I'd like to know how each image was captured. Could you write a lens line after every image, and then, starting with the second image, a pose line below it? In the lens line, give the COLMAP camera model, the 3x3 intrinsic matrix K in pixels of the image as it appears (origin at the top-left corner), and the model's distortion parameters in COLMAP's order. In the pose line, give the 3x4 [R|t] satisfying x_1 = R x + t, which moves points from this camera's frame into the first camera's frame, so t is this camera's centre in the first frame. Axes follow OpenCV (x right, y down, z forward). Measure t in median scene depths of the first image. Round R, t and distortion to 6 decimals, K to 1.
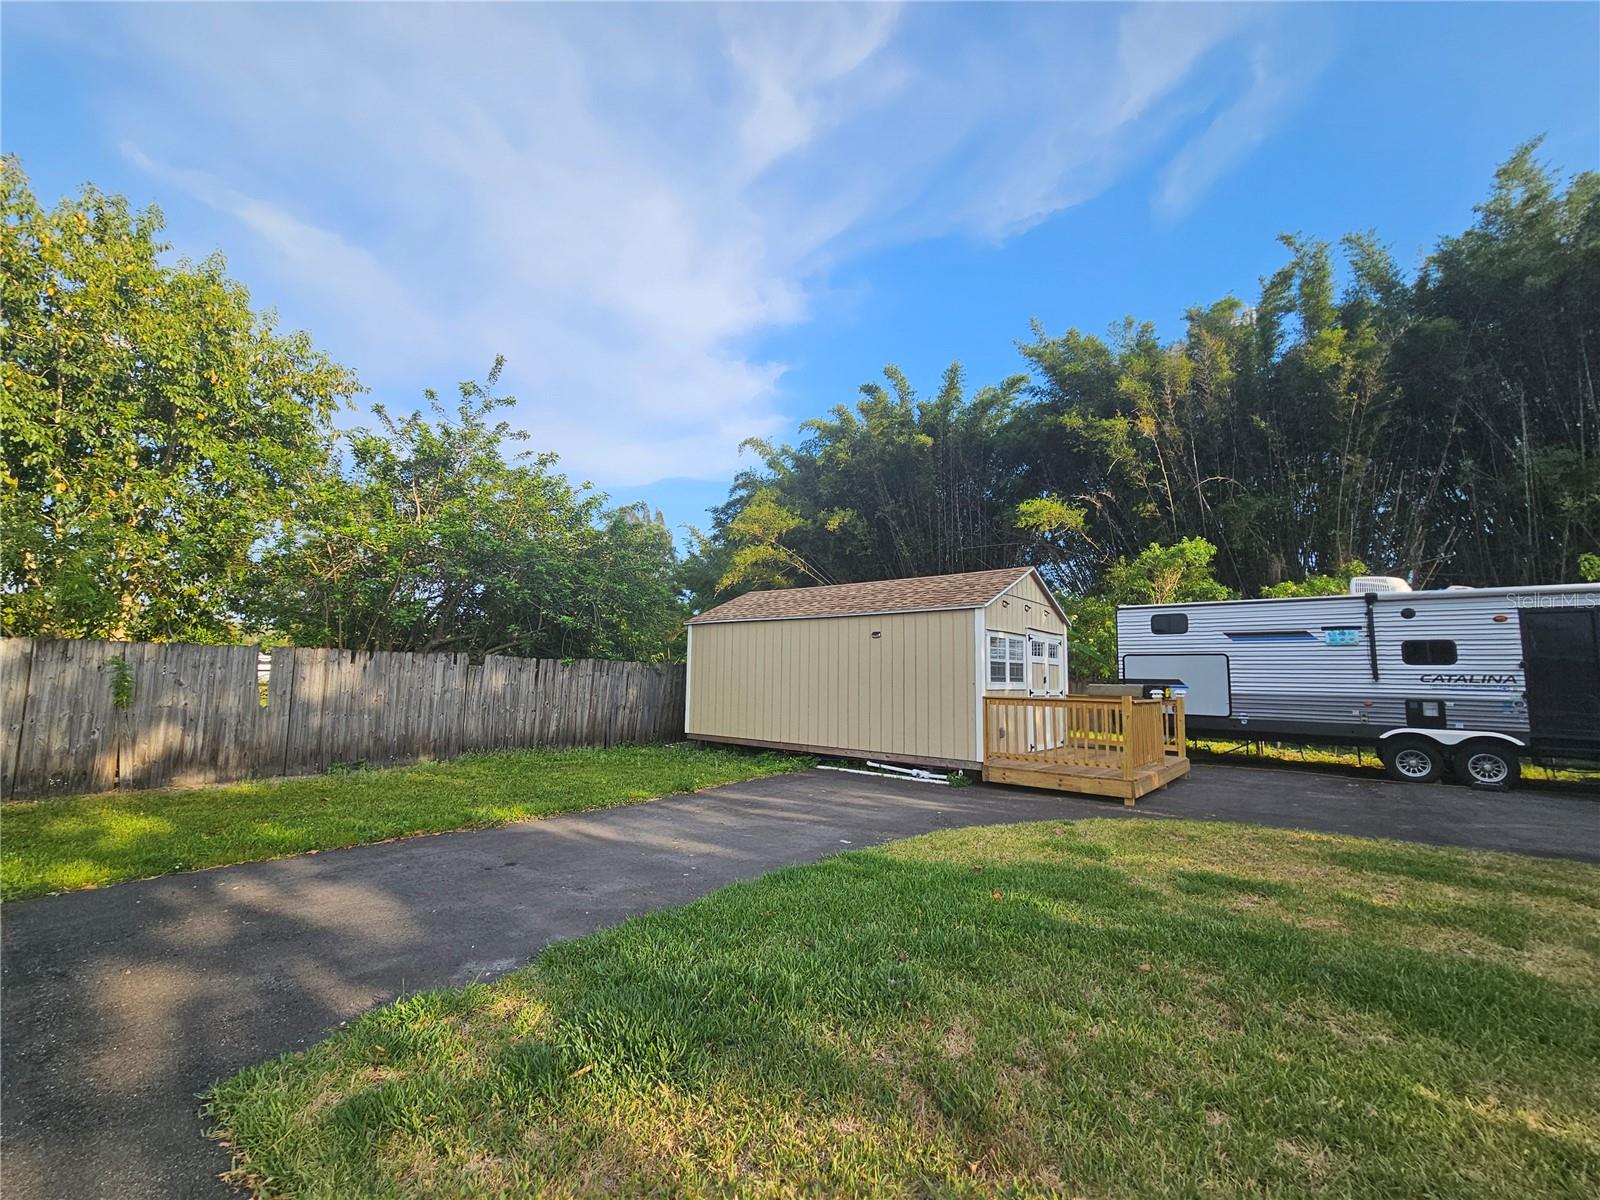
lens RADIAL K [[655.1, 0, 797.8], [0, 655.1, 603.6], [0, 0, 1]] dist [-0.001038, 0.000055]
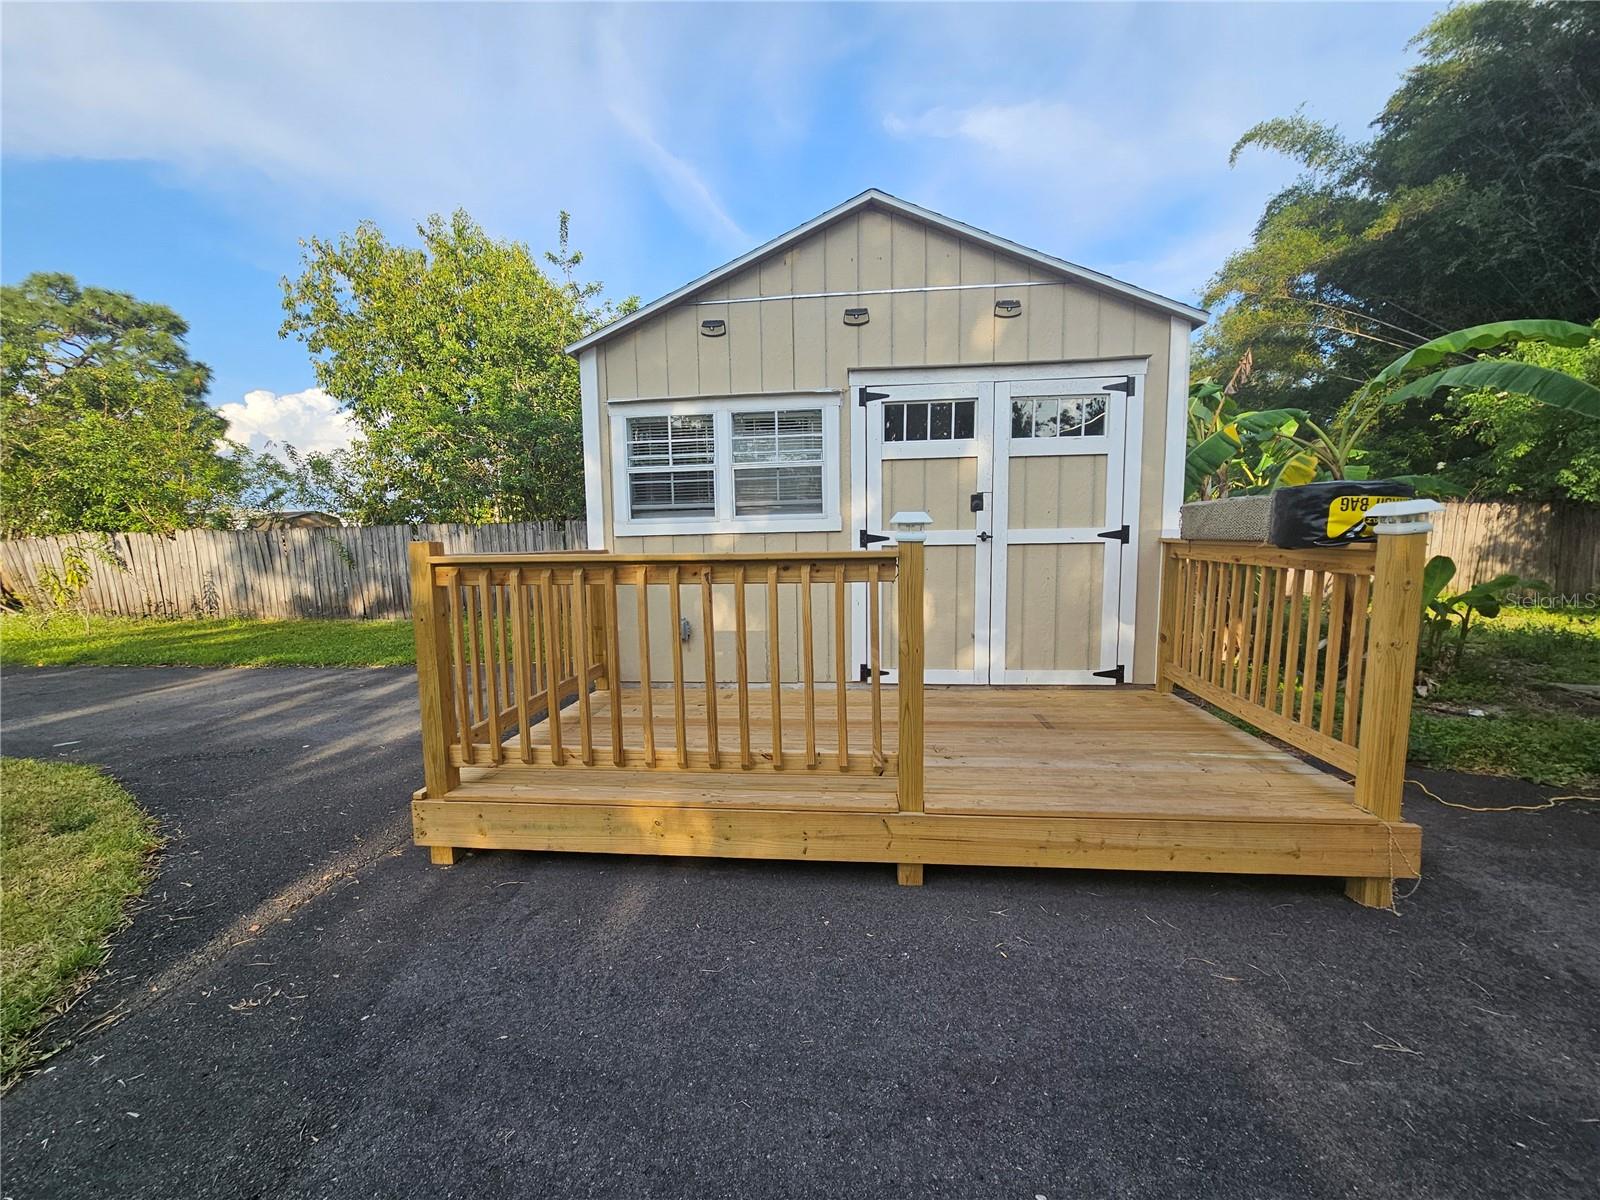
lens RADIAL K [[655.1, 0, 797.8], [0, 655.1, 603.6], [0, 0, 1]] dist [-0.001038, 0.000055]
pose [[0.564332, 0.047406, -0.824186, 0.704086], [0.131106, 0.980533, 0.146170, 0.119034], [0.815071, -0.190544, 0.547131, 0.794223]]
